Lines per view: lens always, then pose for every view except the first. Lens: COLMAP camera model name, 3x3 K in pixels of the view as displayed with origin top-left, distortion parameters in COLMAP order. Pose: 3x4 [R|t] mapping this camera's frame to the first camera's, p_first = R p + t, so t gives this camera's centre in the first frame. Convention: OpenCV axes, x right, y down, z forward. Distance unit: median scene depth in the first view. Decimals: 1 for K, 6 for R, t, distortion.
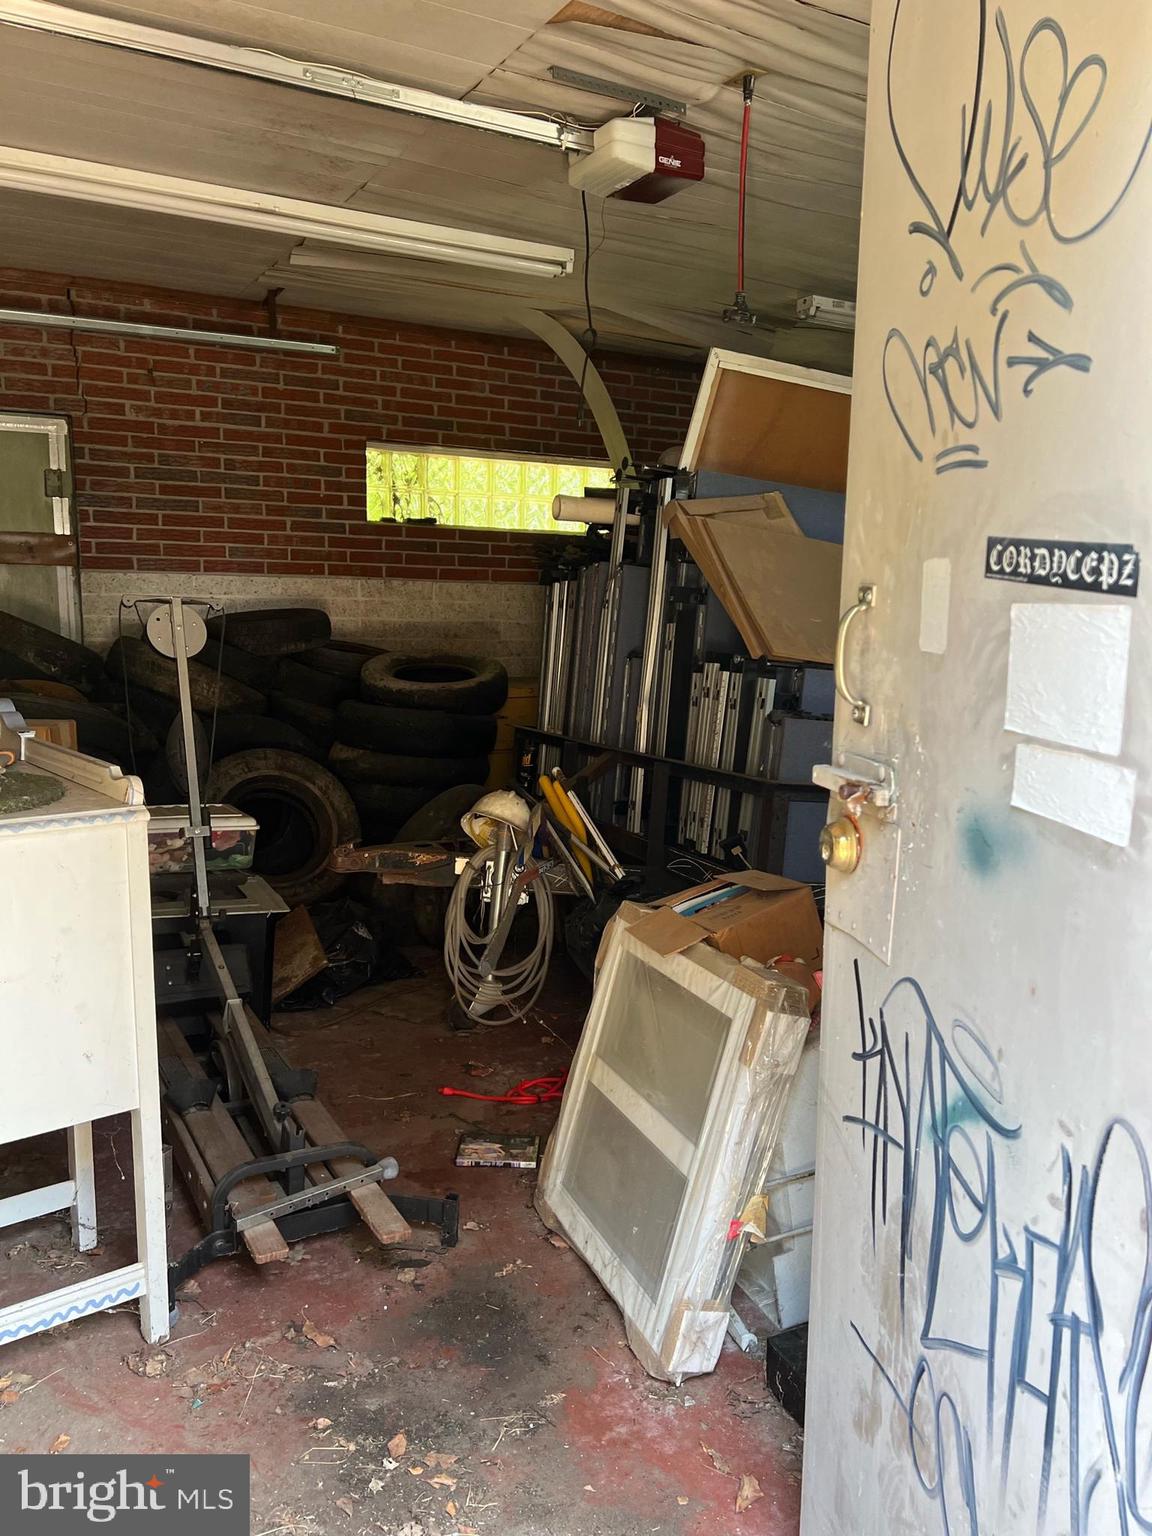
lens RADIAL K [[1150.2, 0, 576.0], [0, 1150.2, 768.0], [0, 0, 1]] dist [0.047658, -0.043736]
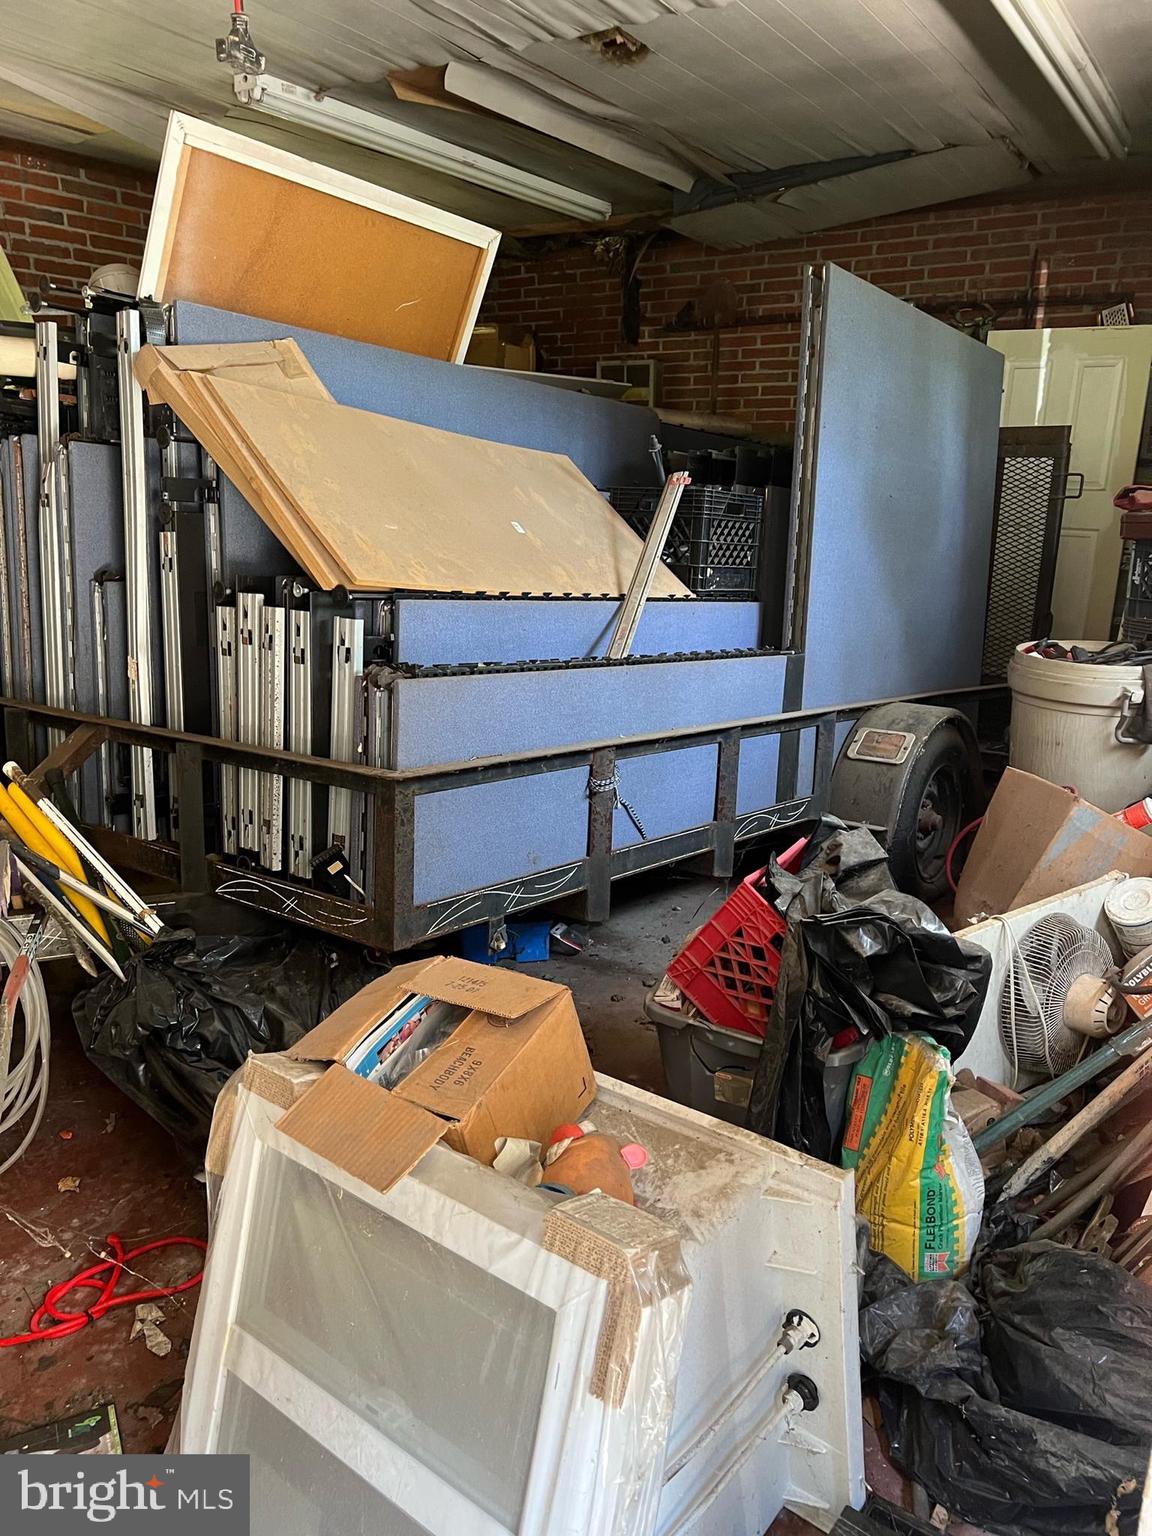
lens RADIAL K [[1153.5, 0, 604.7], [0, 1153.5, 768.7], [0, 0, 1]] dist [0.004110, -0.001011]
pose [[0.865302, -0.138027, 0.481873, -0.043850], [0.078962, 0.986872, 0.140886, -0.067034], [-0.494993, -0.083859, 0.864841, 0.285809]]
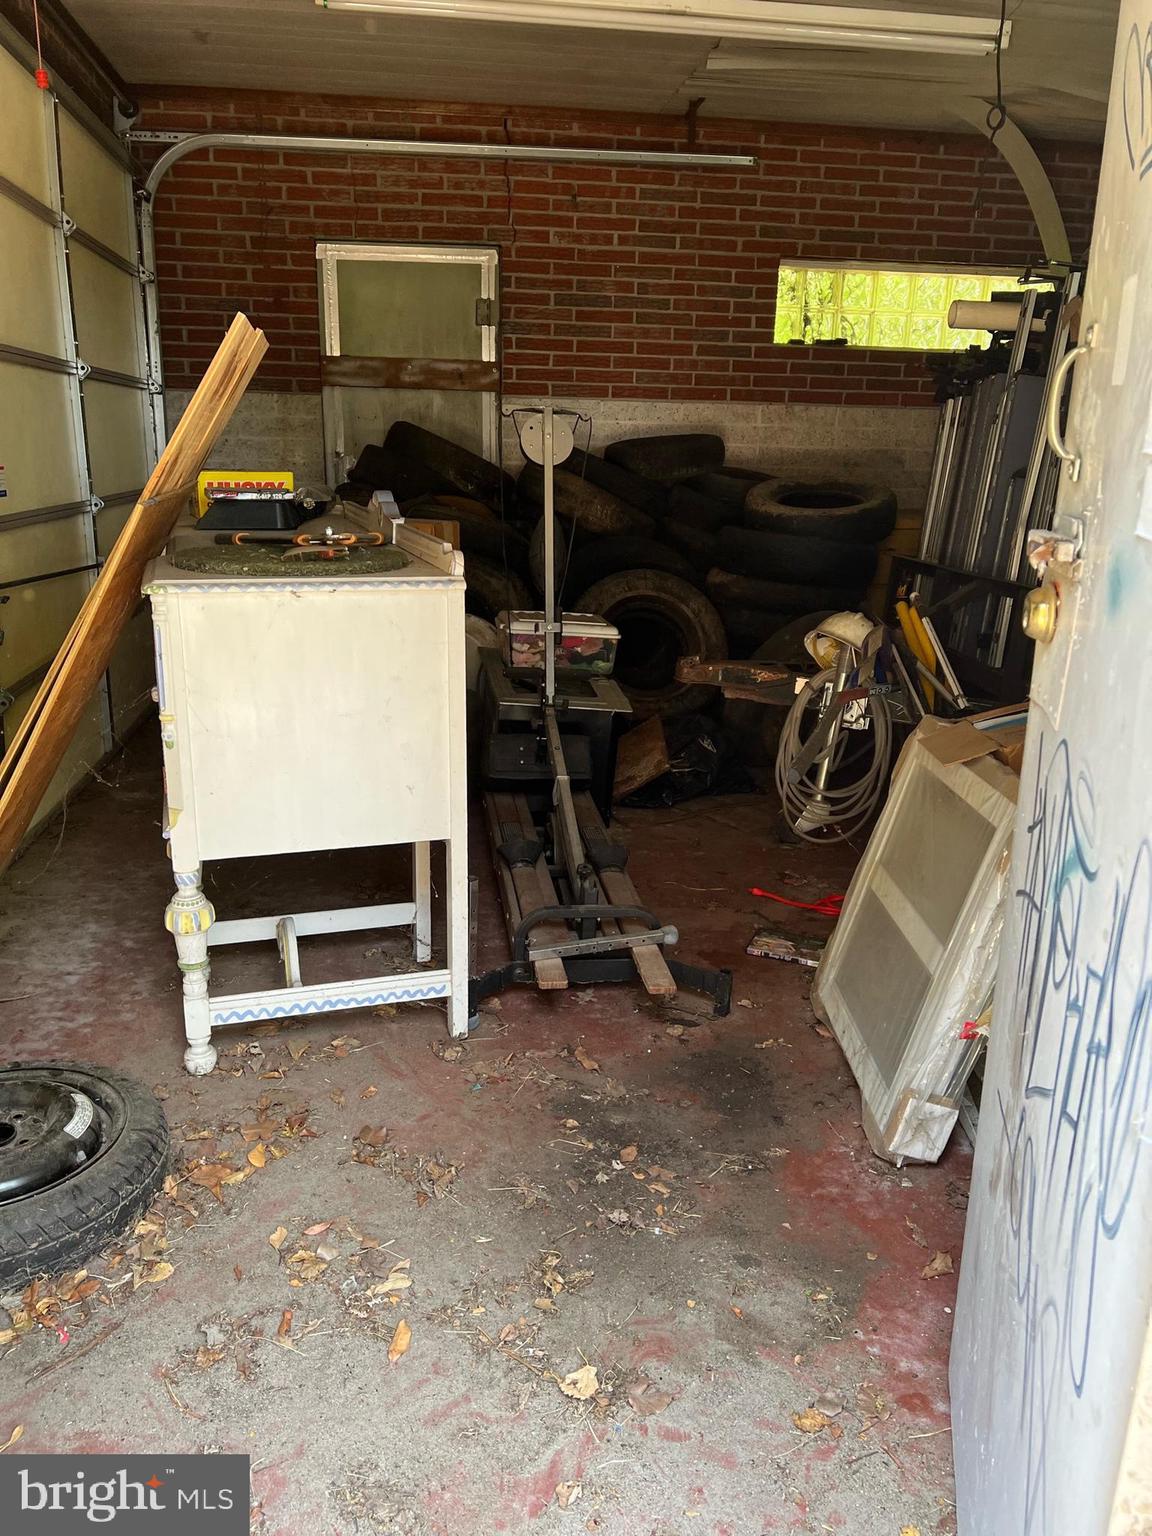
lens RADIAL K [[1154.3, 0, 586.7], [0, 1154.3, 743.7], [0, 0, 1]] dist [0.067378, -0.079255]
pose [[0.933998, 0.099058, -0.343271, 0.077406], [-0.062014, 0.991160, 0.117287, 0.029684], [0.351855, -0.088258, 0.931884, -0.013519]]
